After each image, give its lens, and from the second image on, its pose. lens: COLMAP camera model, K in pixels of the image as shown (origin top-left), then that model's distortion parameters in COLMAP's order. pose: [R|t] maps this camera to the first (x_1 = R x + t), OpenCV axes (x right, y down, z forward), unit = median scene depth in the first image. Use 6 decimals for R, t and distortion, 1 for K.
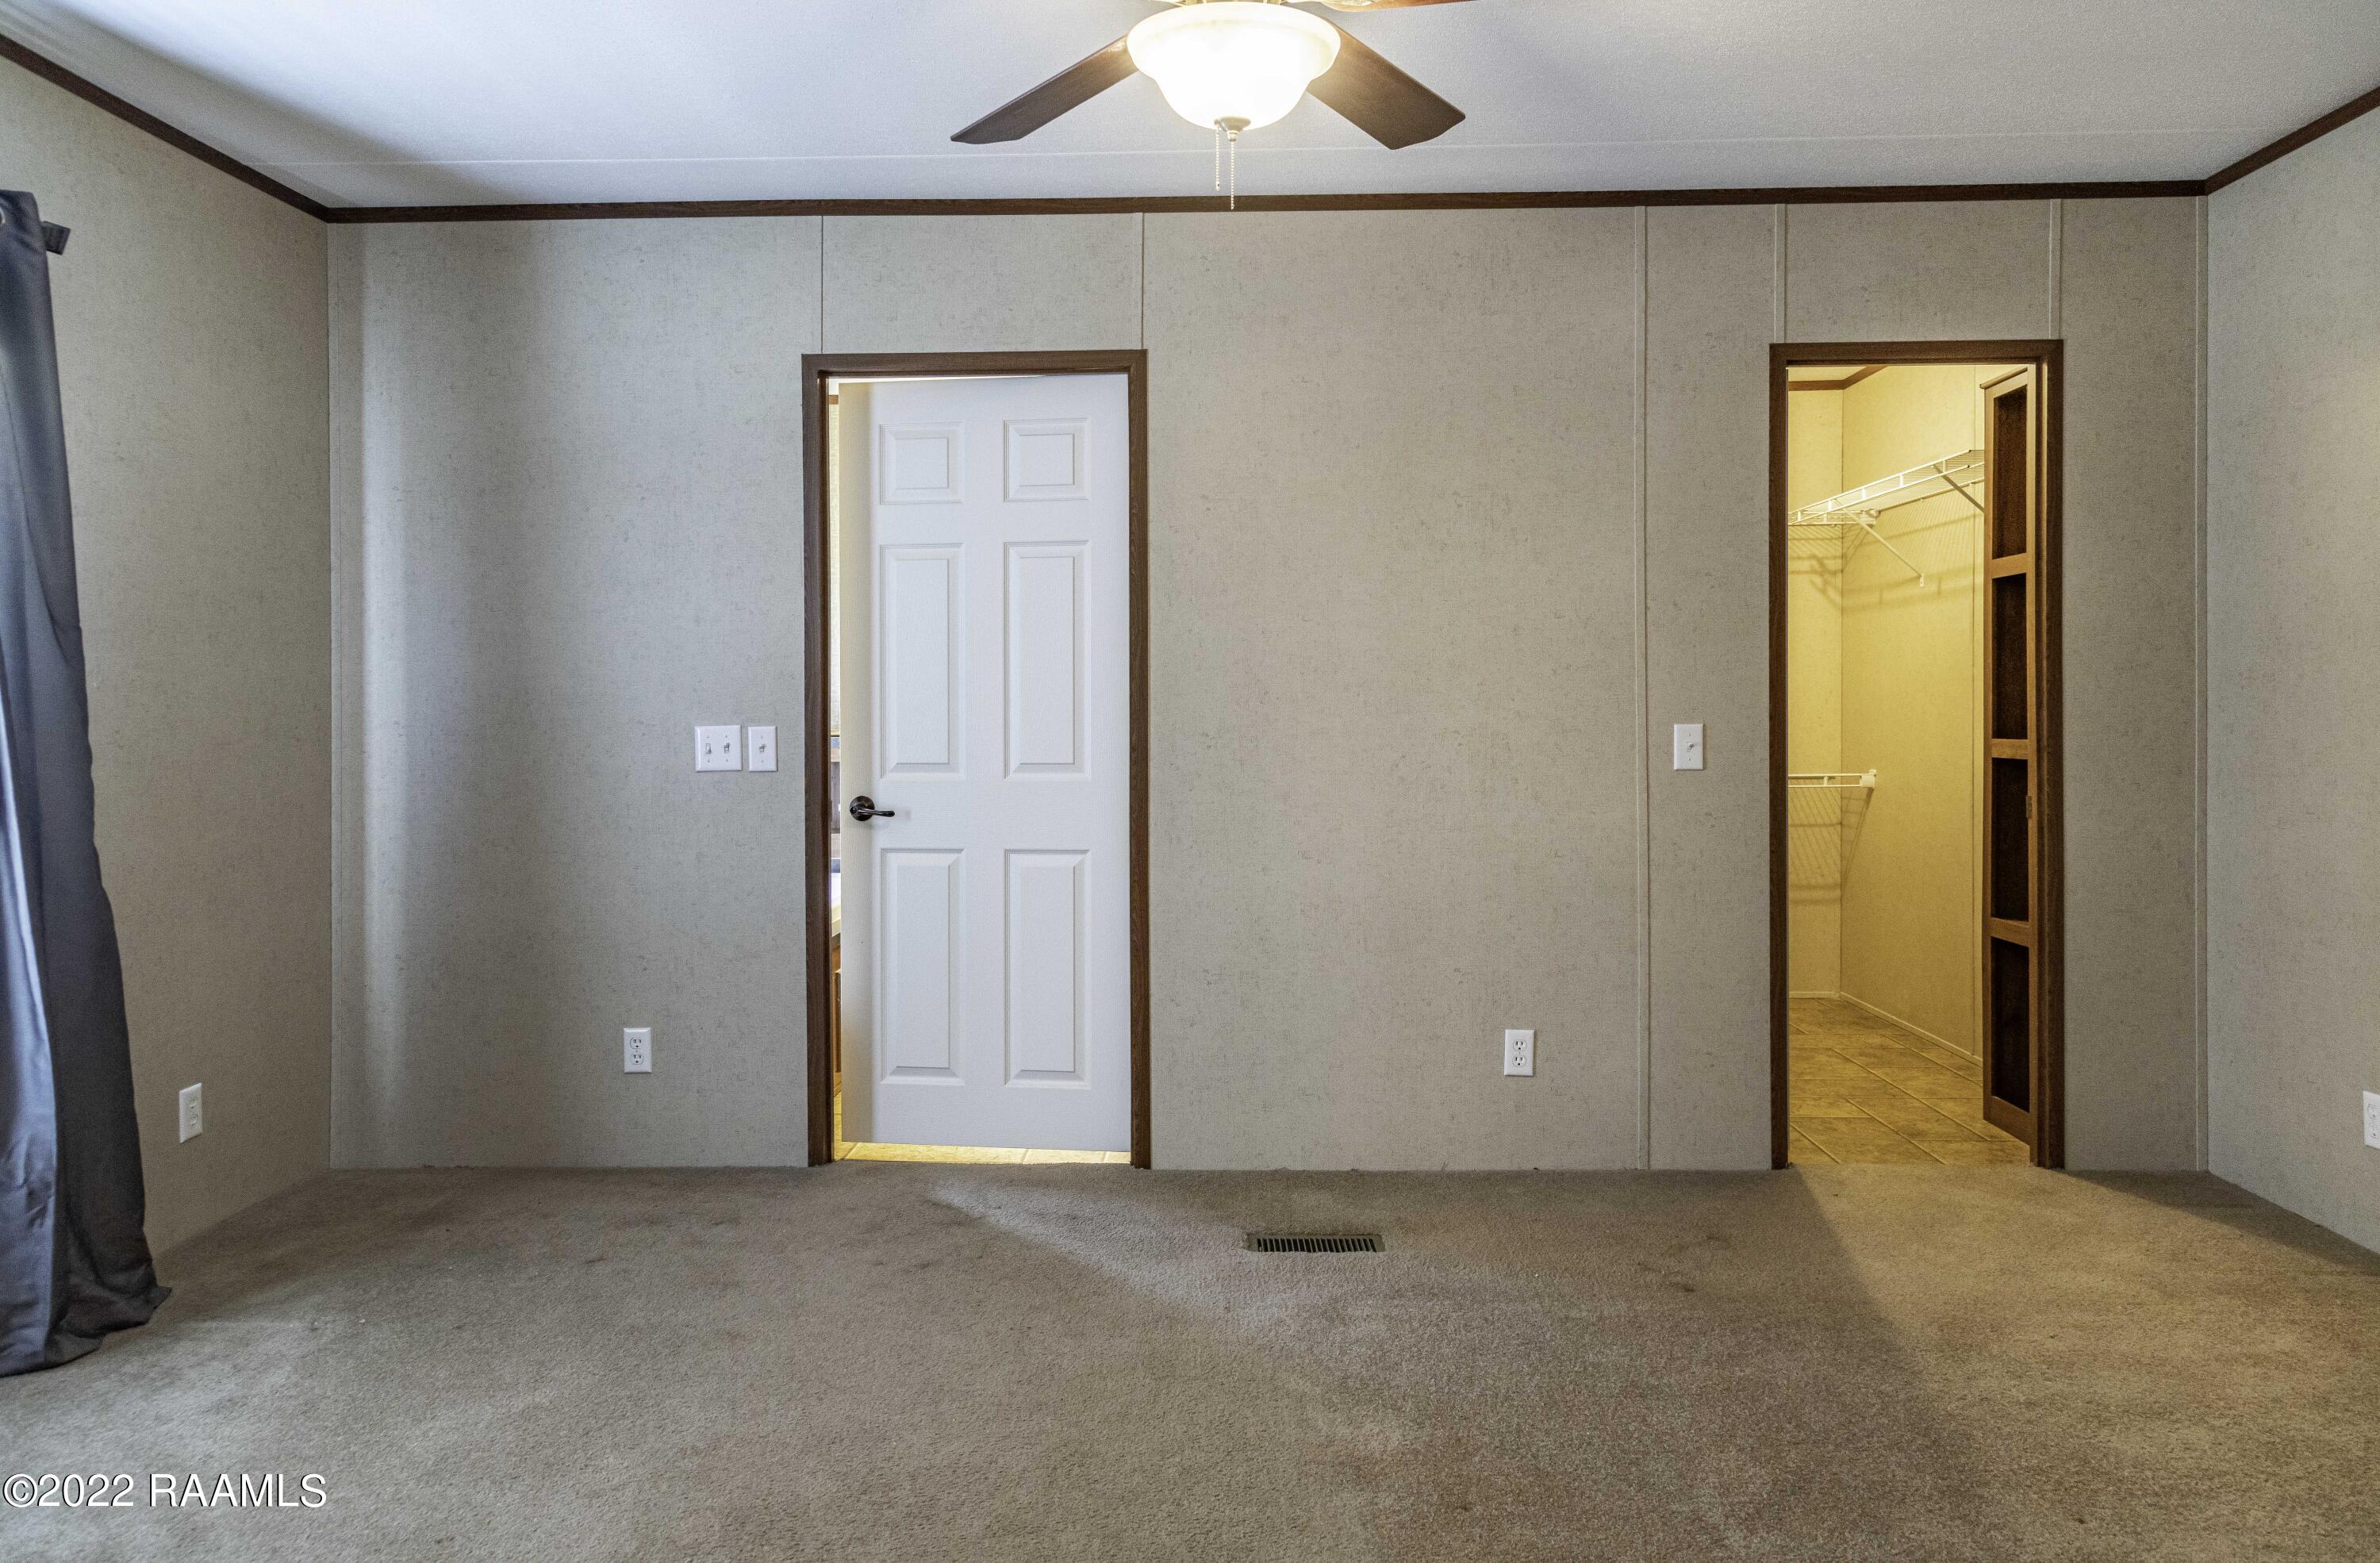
lens RADIAL K [[1614.7, 0, 1137.1], [0, 1614.7, 733.7], [0, 0, 1]] dist [0.032042, -0.027170]
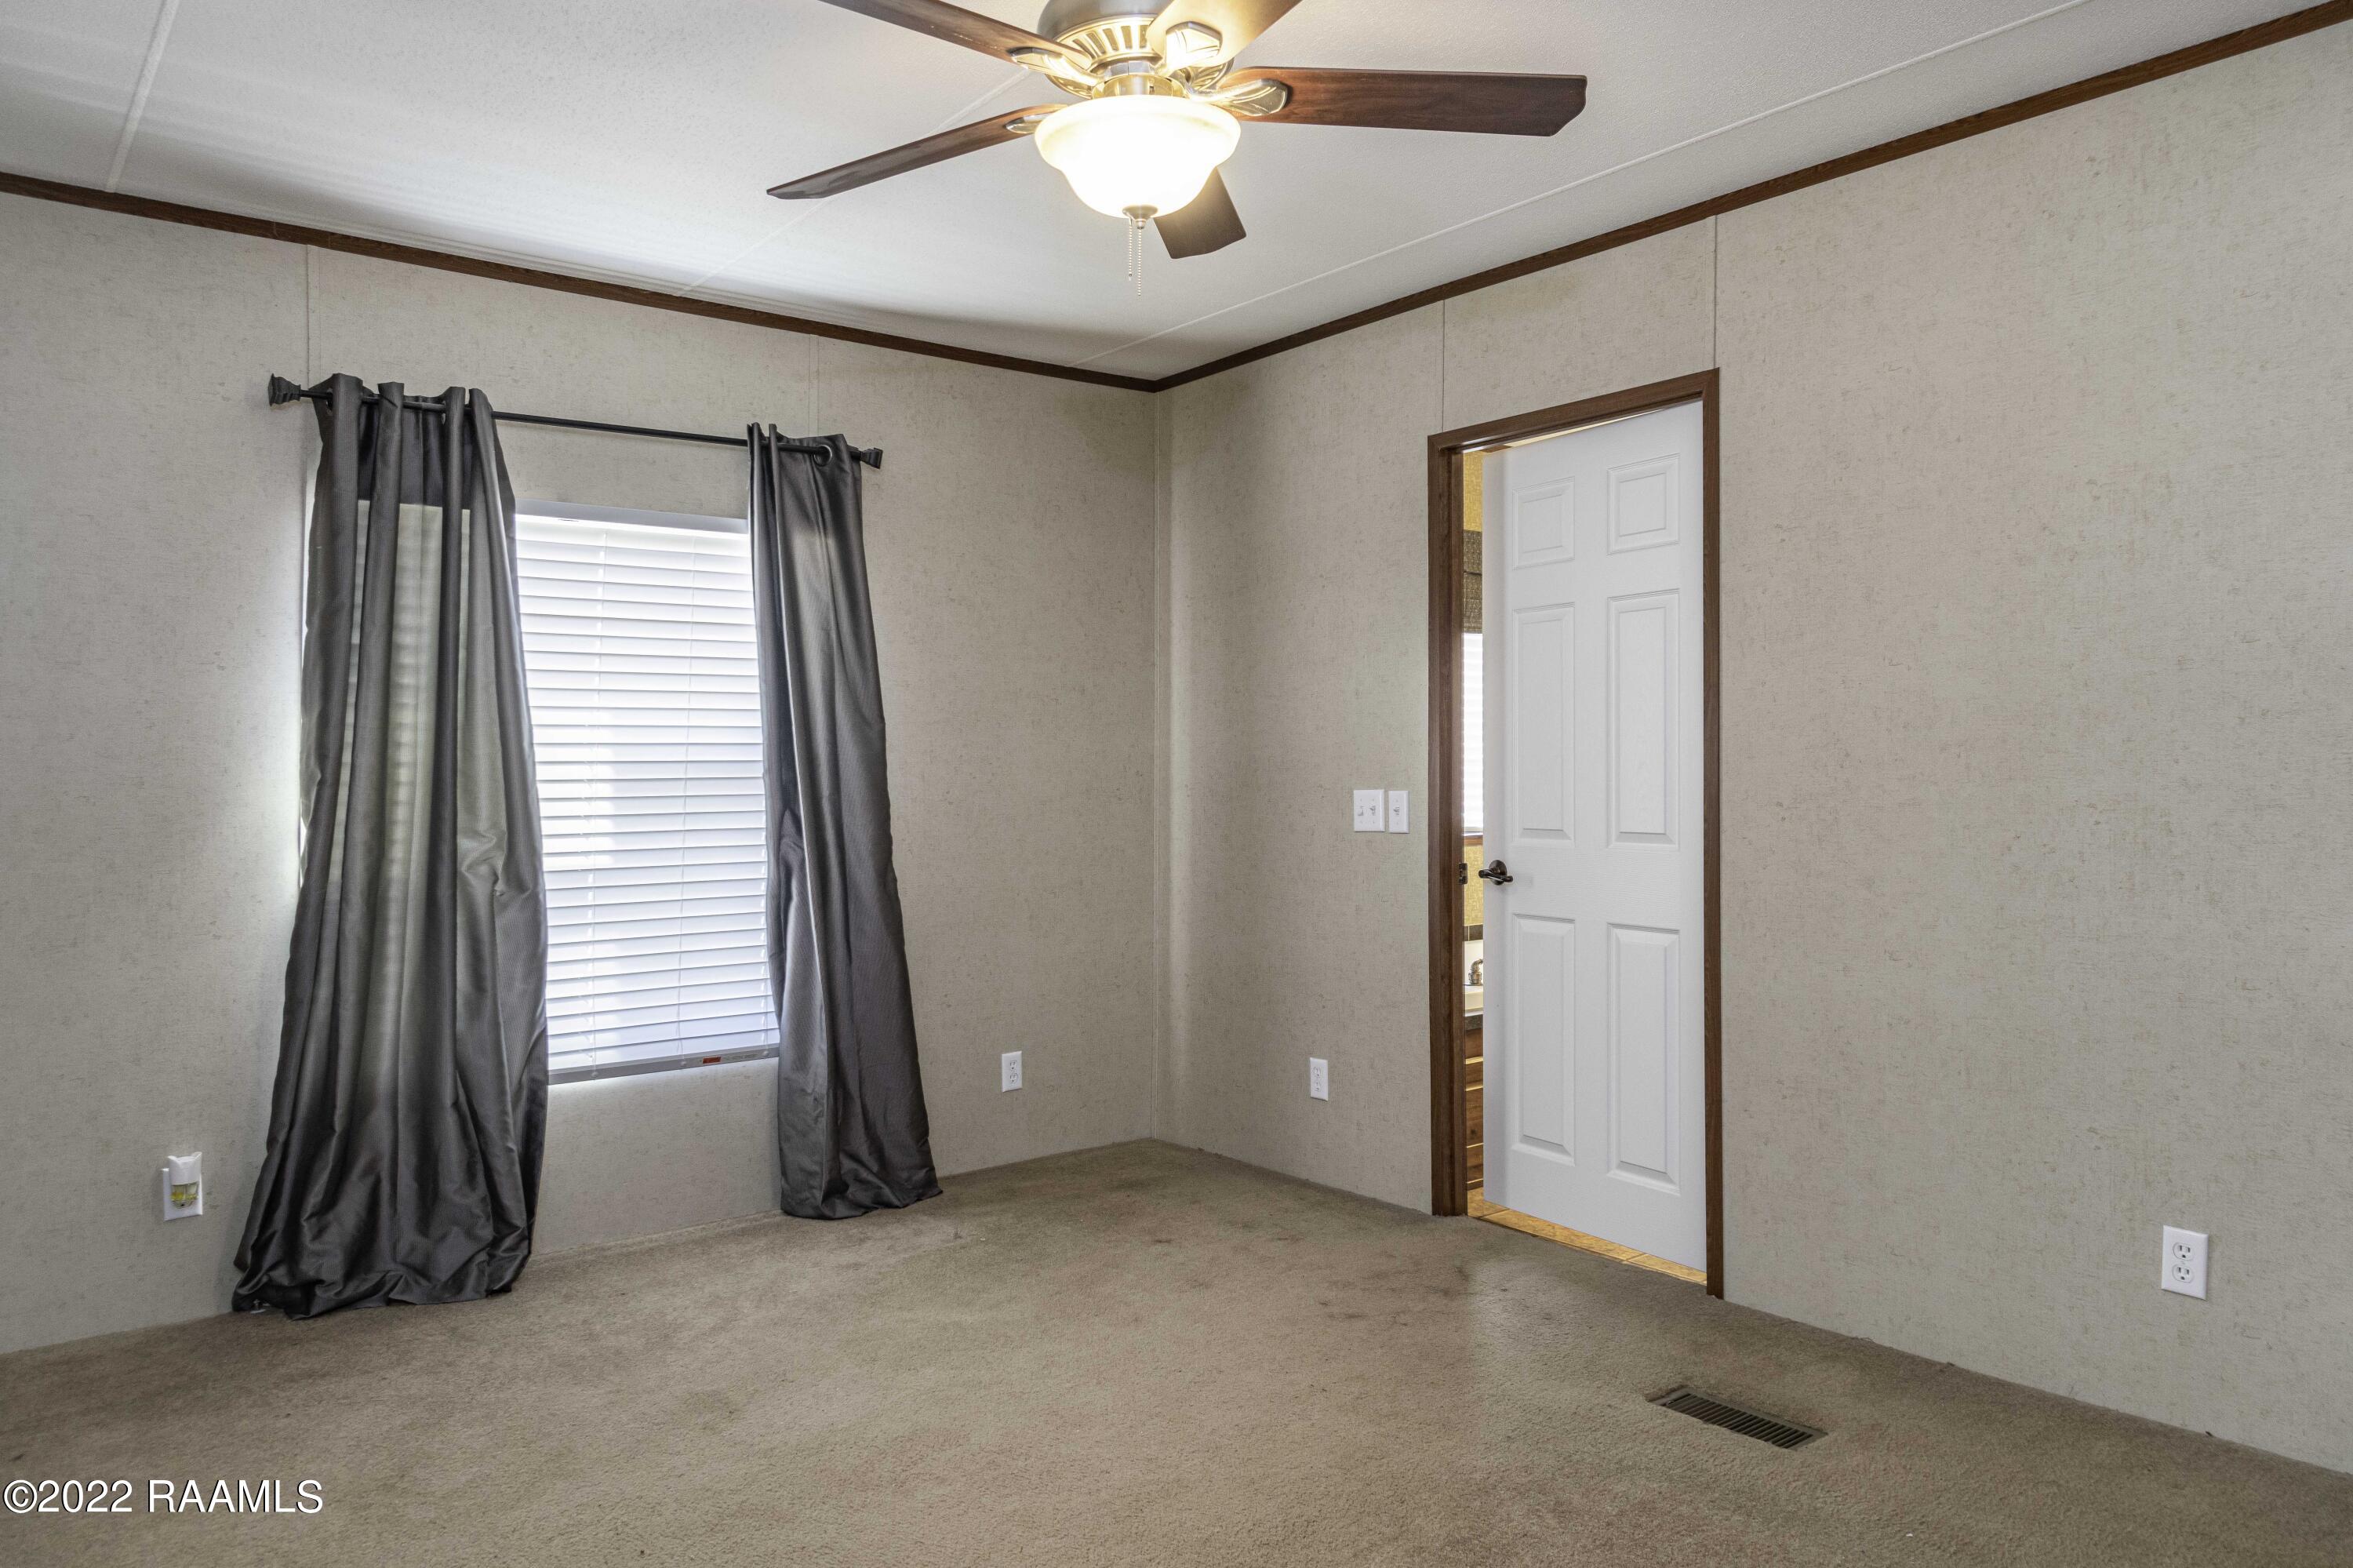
lens RADIAL K [[1596.4, 0, 1179.8], [0, 1596.4, 770.9], [0, 0, 1]] dist [0.032042, -0.027170]
pose [[0.653733, -0.002092, -0.756723, 0.480786], [-0.006847, 0.999939, -0.008679, -0.007734], [0.756695, 0.010854, 0.653678, 0.207797]]
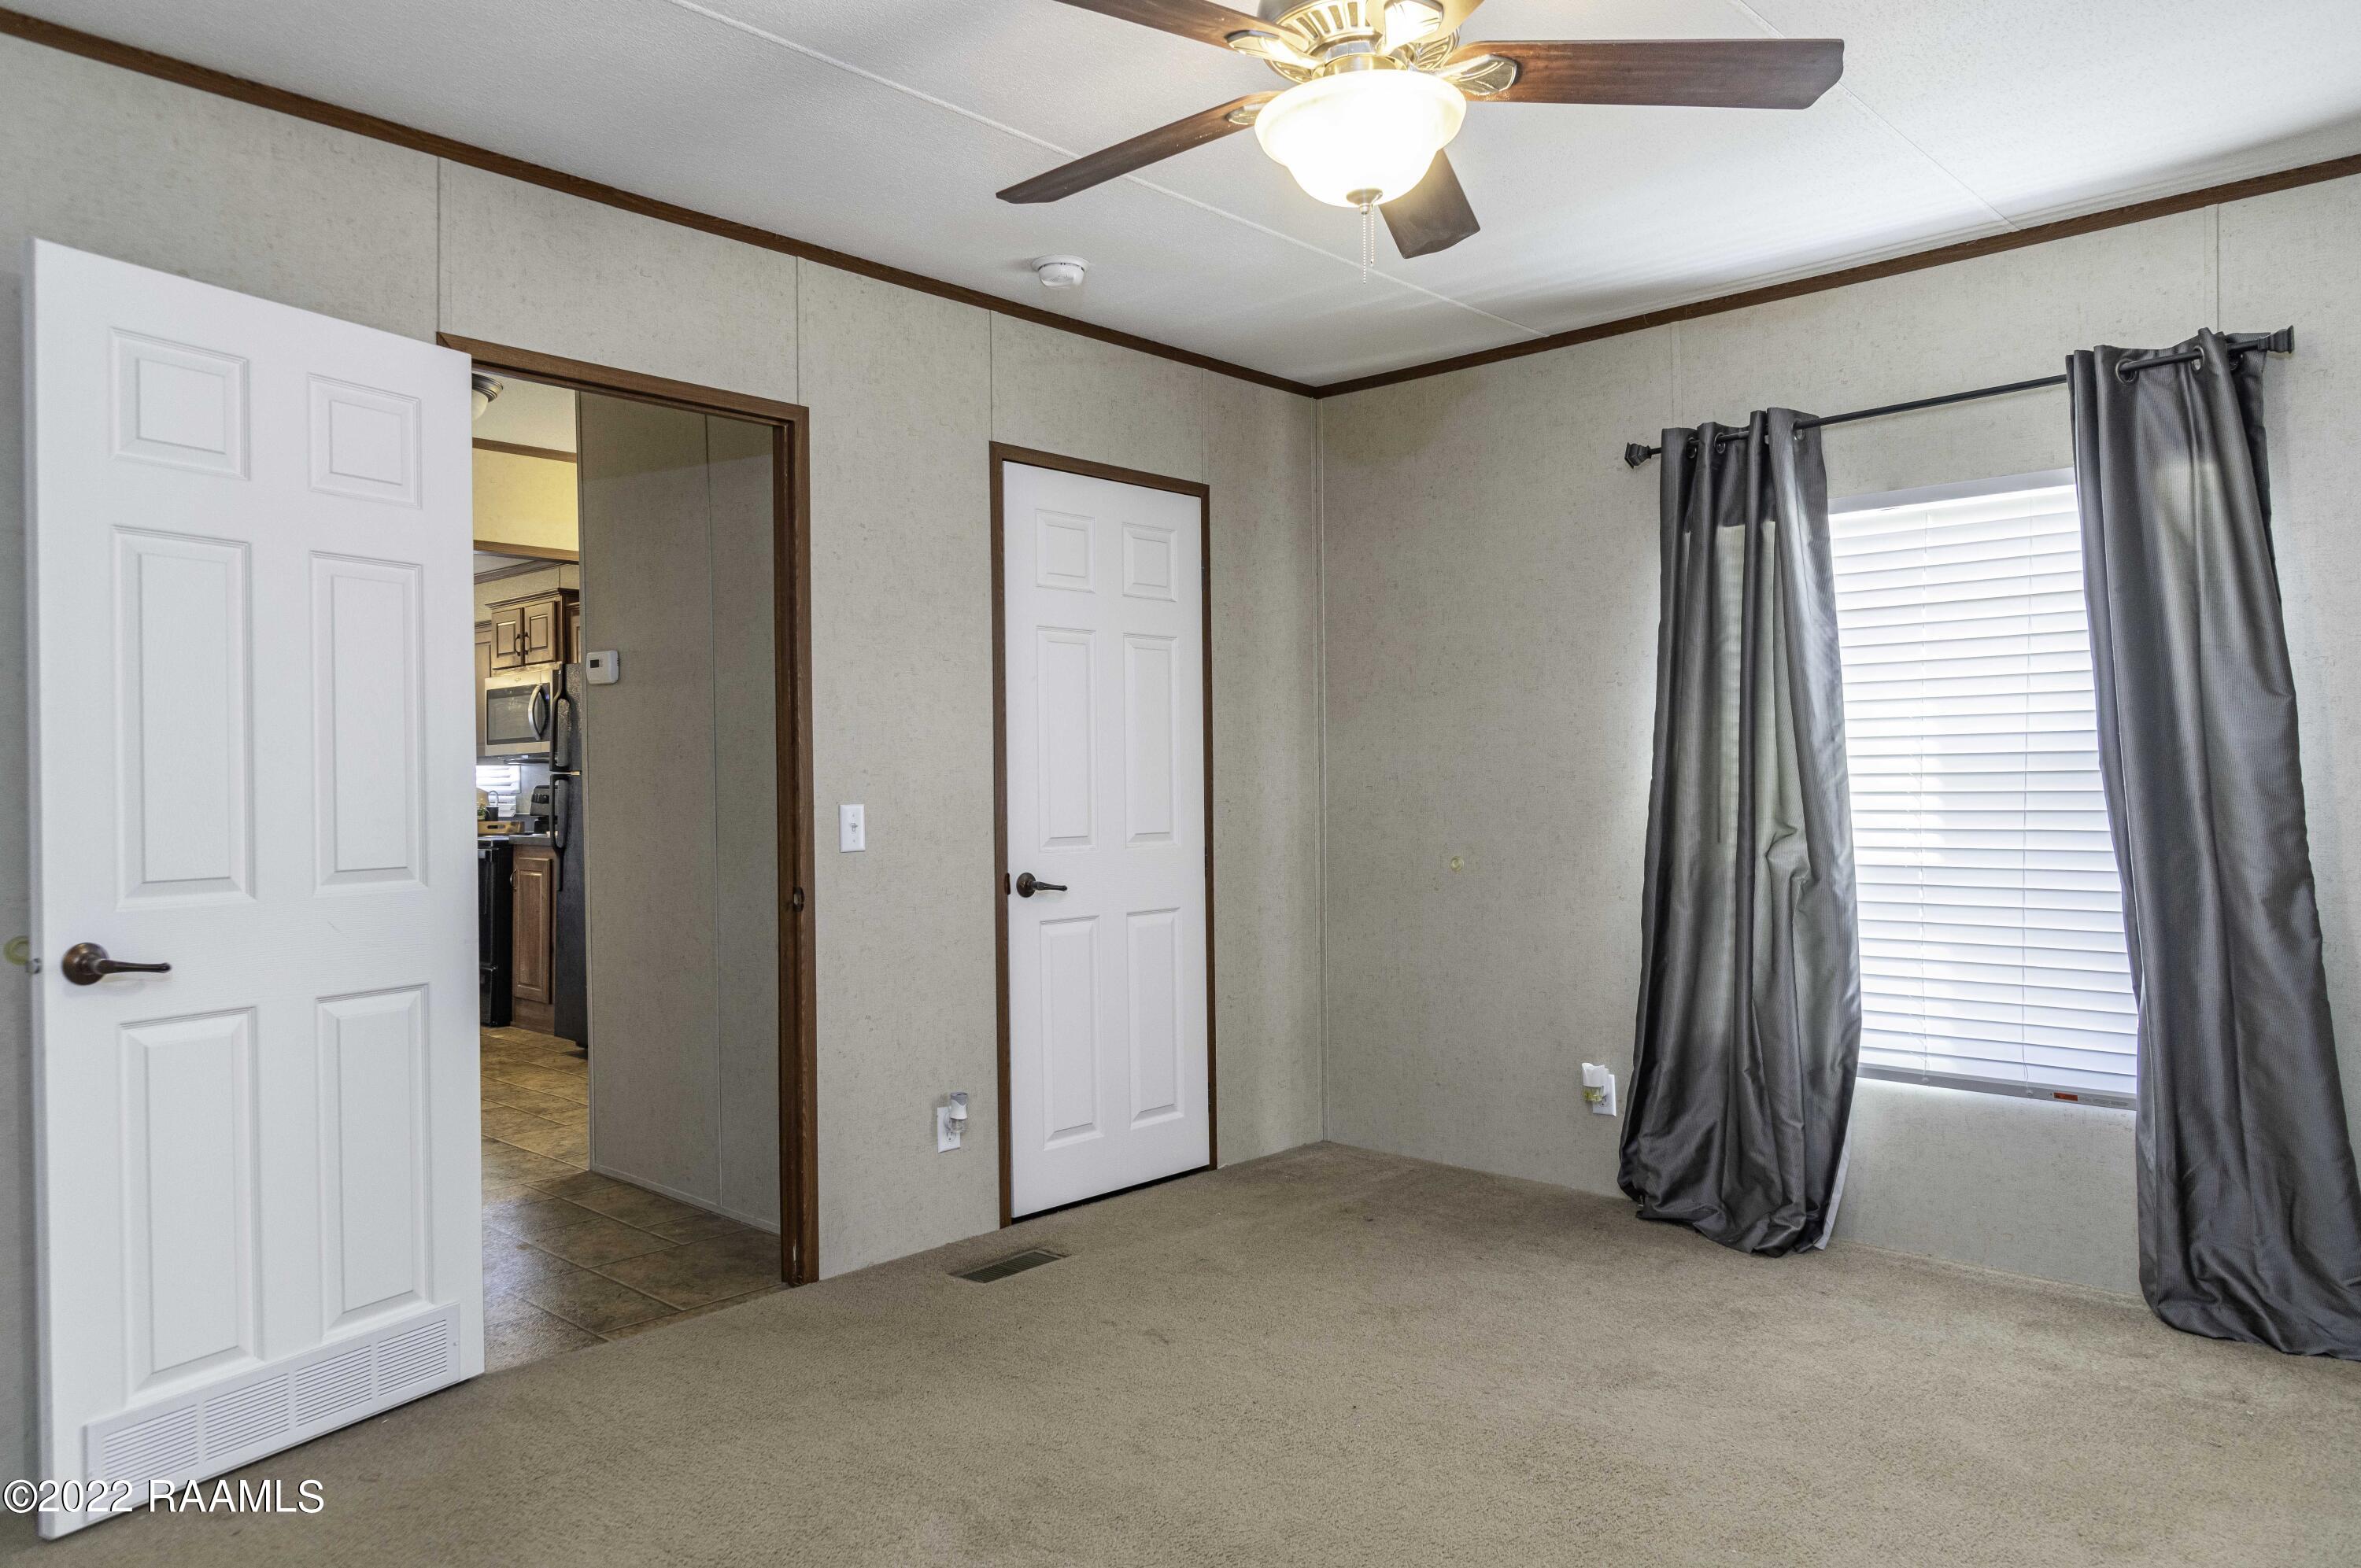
lens RADIAL K [[1601.5, 0, 1193.0], [0, 1601.5, 770.9], [0, 0, 1]] dist [0.032042, -0.027170]
pose [[-0.642621, 0.007564, -0.766147, 0.505711], [0.001089, 0.999959, 0.008959, -0.019237], [0.766183, 0.004923, -0.642603, 0.888181]]
